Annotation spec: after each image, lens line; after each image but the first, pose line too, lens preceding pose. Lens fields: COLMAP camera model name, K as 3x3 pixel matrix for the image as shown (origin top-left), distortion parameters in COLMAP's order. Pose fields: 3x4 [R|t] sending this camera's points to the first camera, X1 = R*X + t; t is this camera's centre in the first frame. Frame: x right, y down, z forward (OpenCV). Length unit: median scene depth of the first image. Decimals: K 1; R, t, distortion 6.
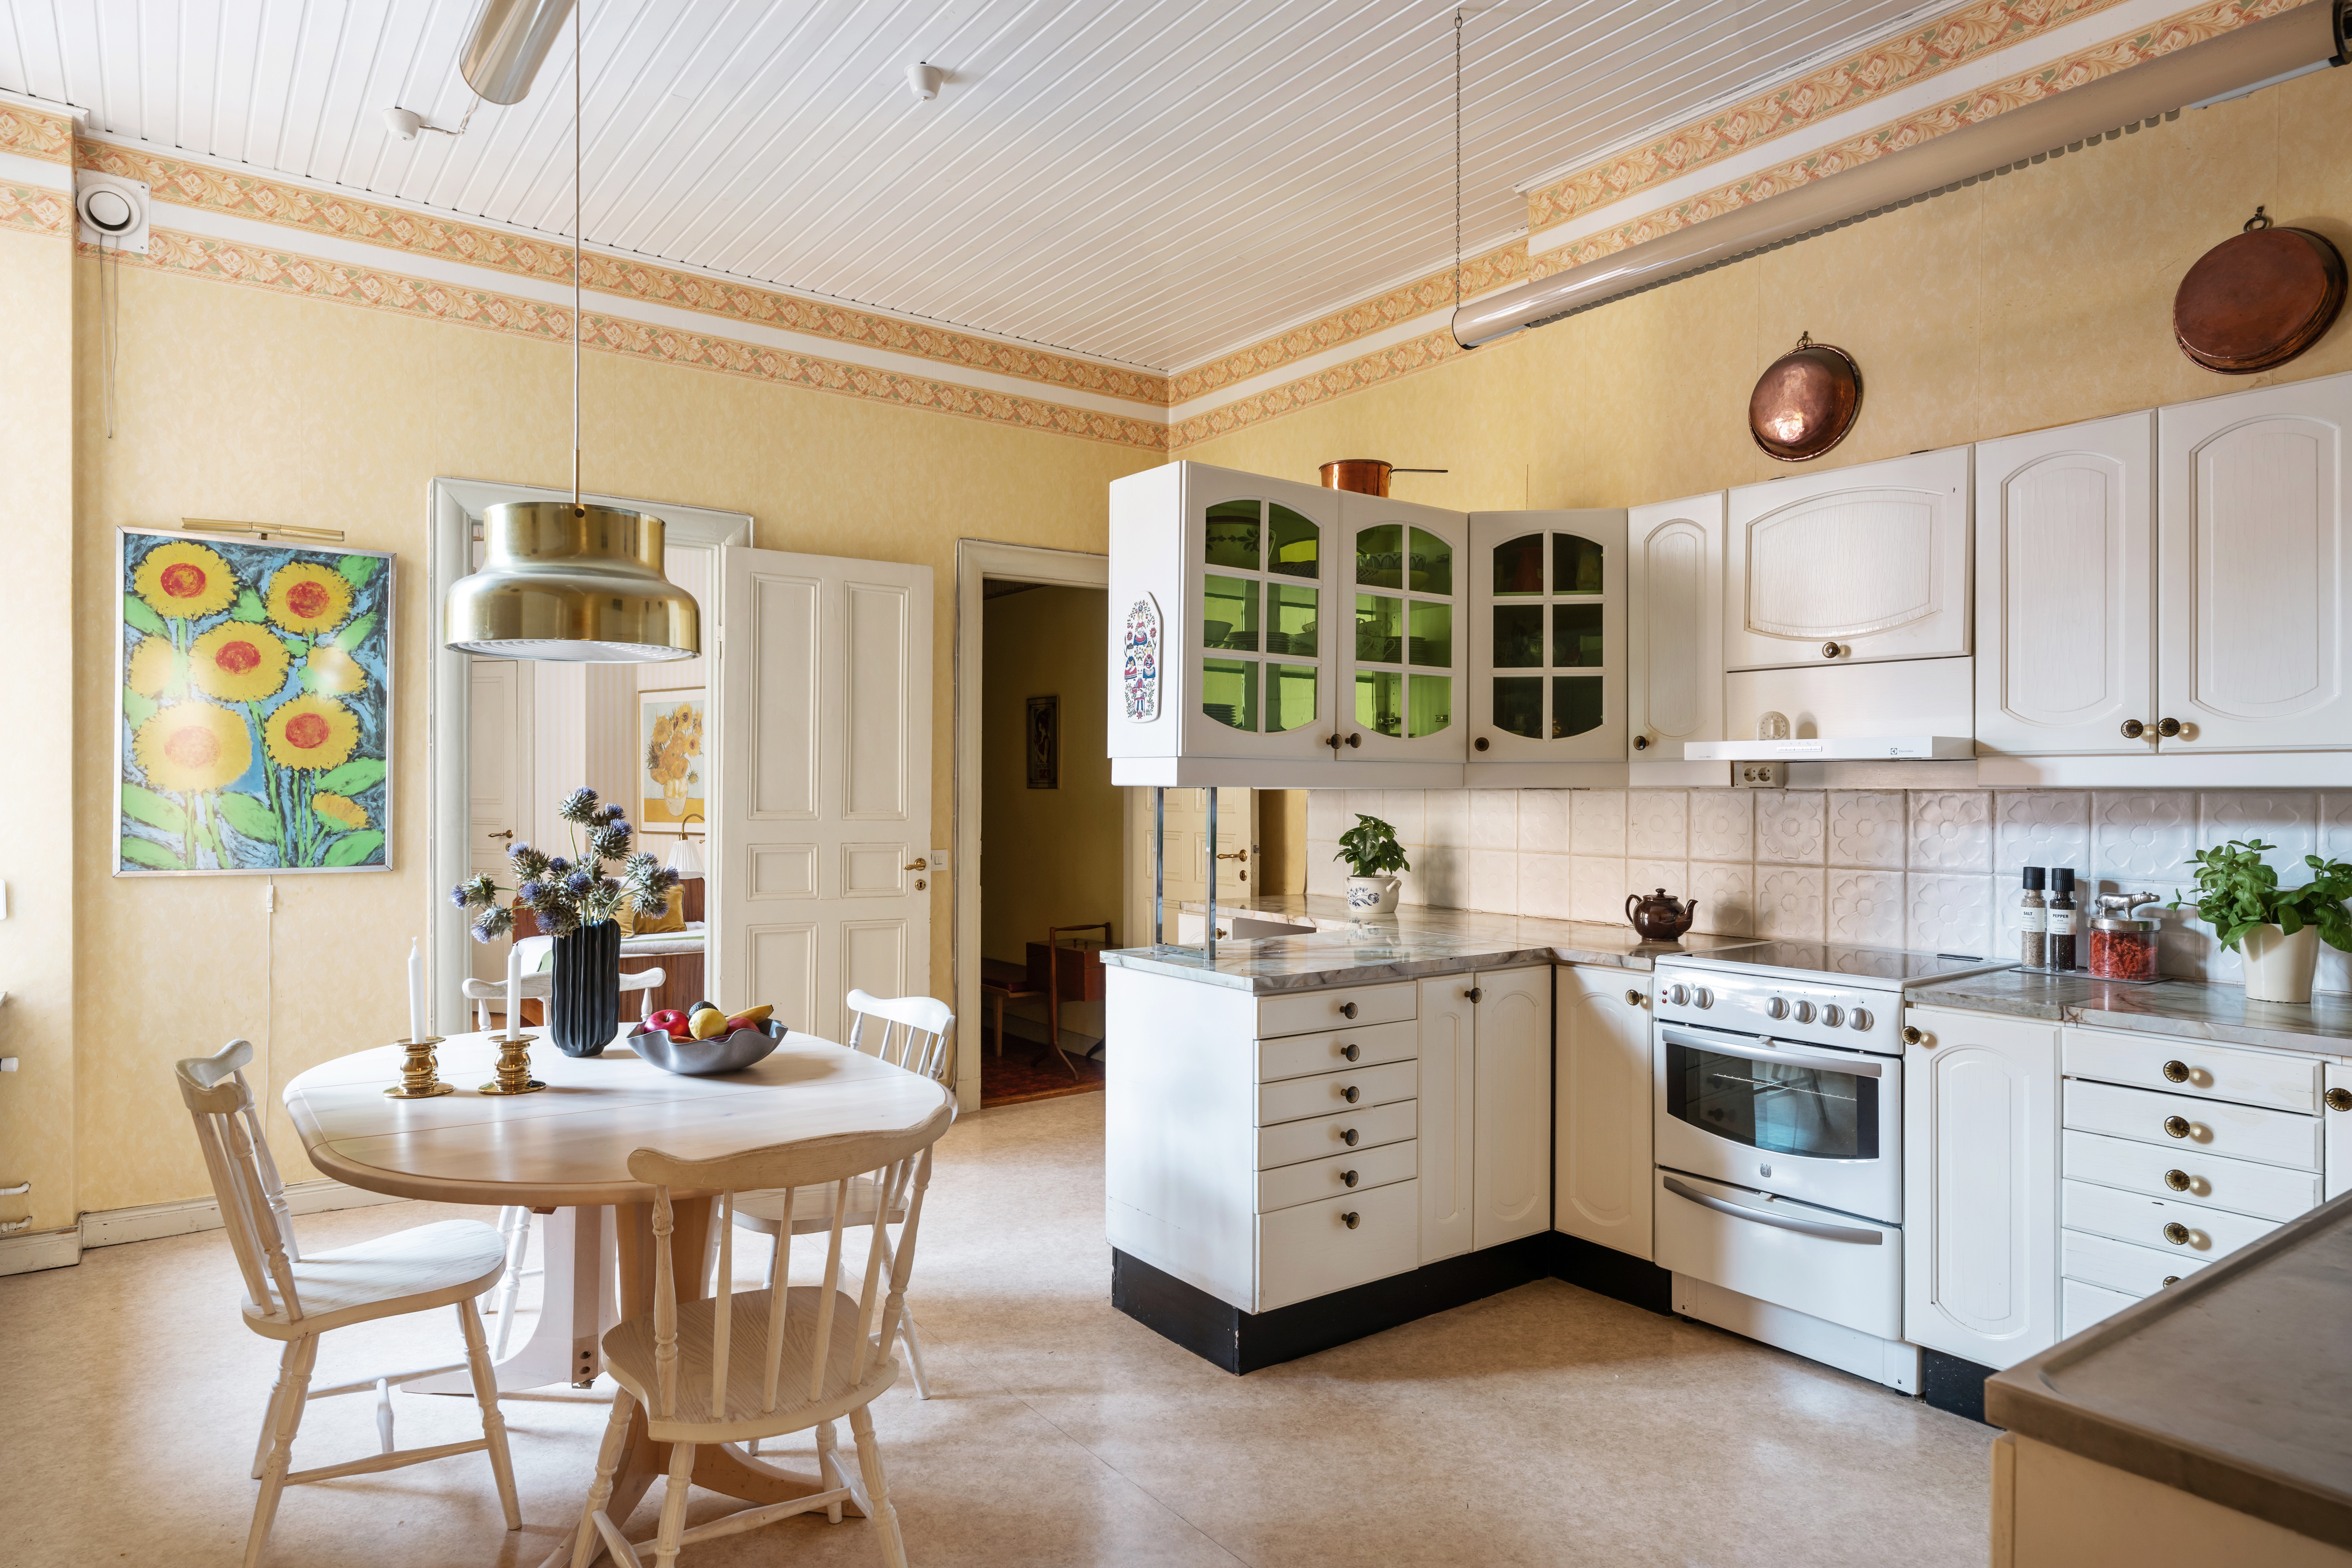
lens RADIAL K [[1384.5, 0, 1193.0], [0, 1384.5, 784.1], [0, 0, 1]] dist [-0.005625, -0.002877]
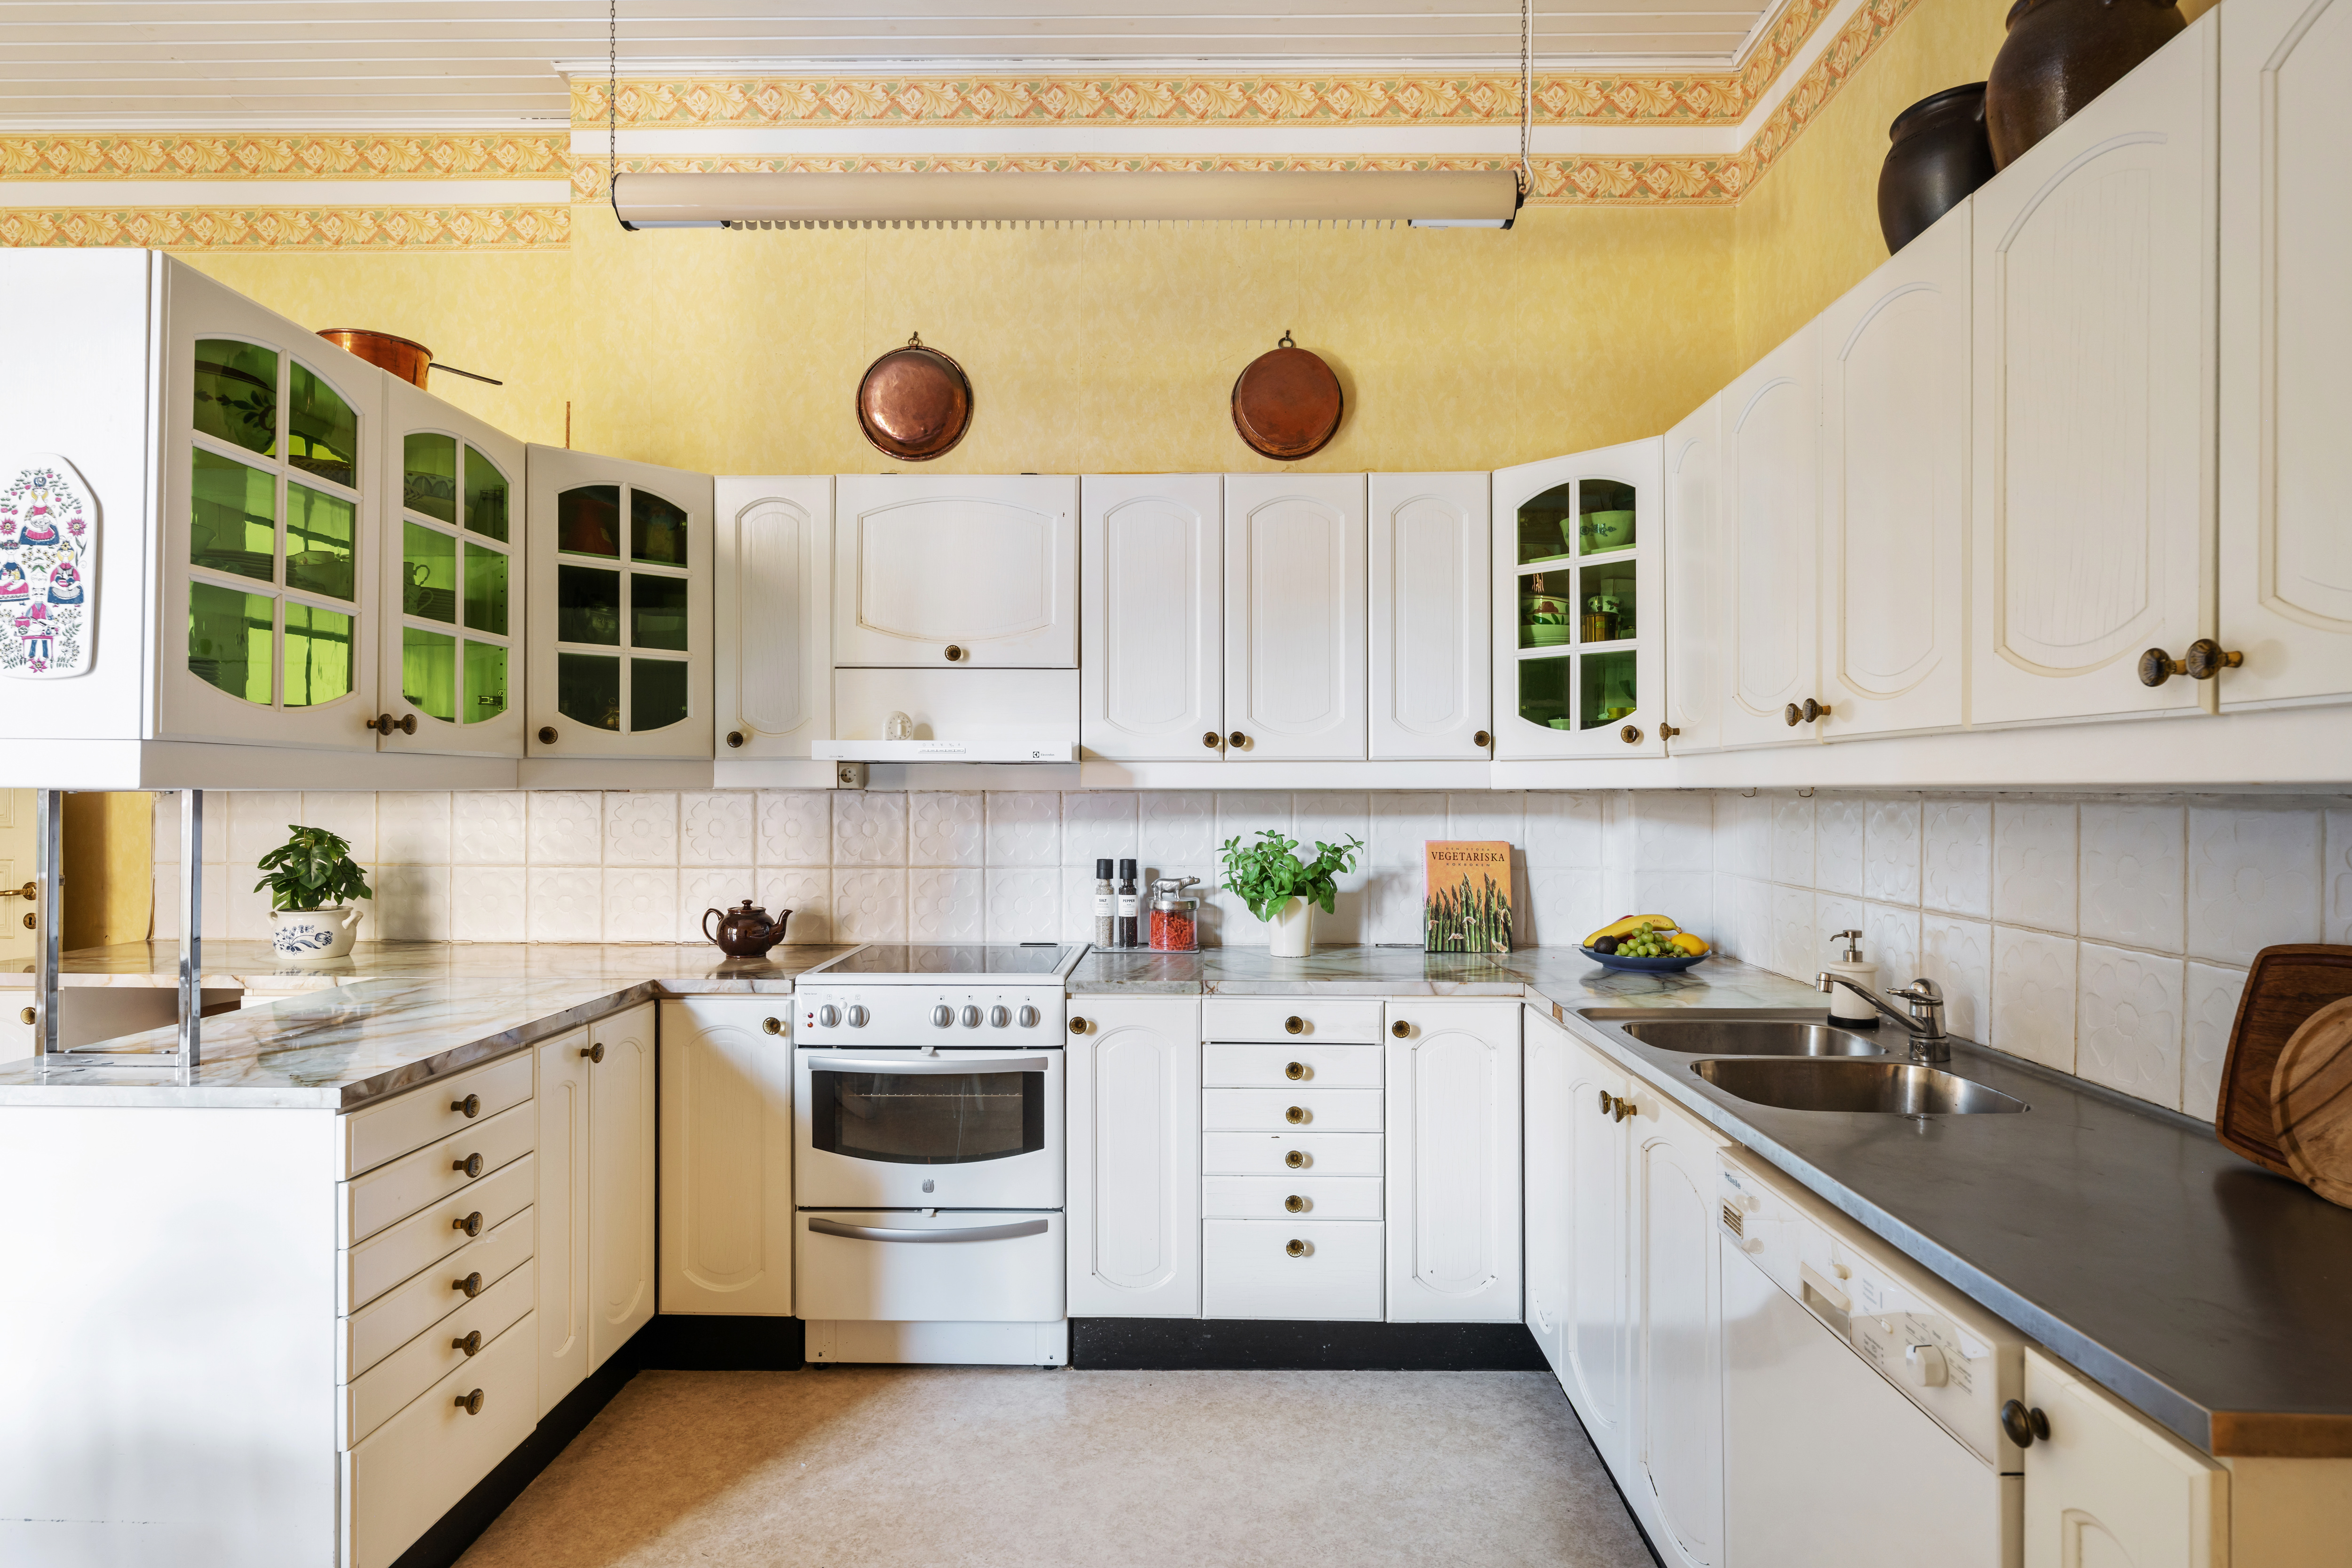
lens RADIAL K [[1259.1, 0, 1175.5], [0, 1259.1, 783.3], [0, 0, 1]] dist [-0.005354, 0.000603]
pose [[0.610259, 0.001894, 0.792200, -0.165207], [-0.002169, 0.999997, -0.000719, -0.001524], [-0.792199, -0.001279, 0.610261, 0.304986]]
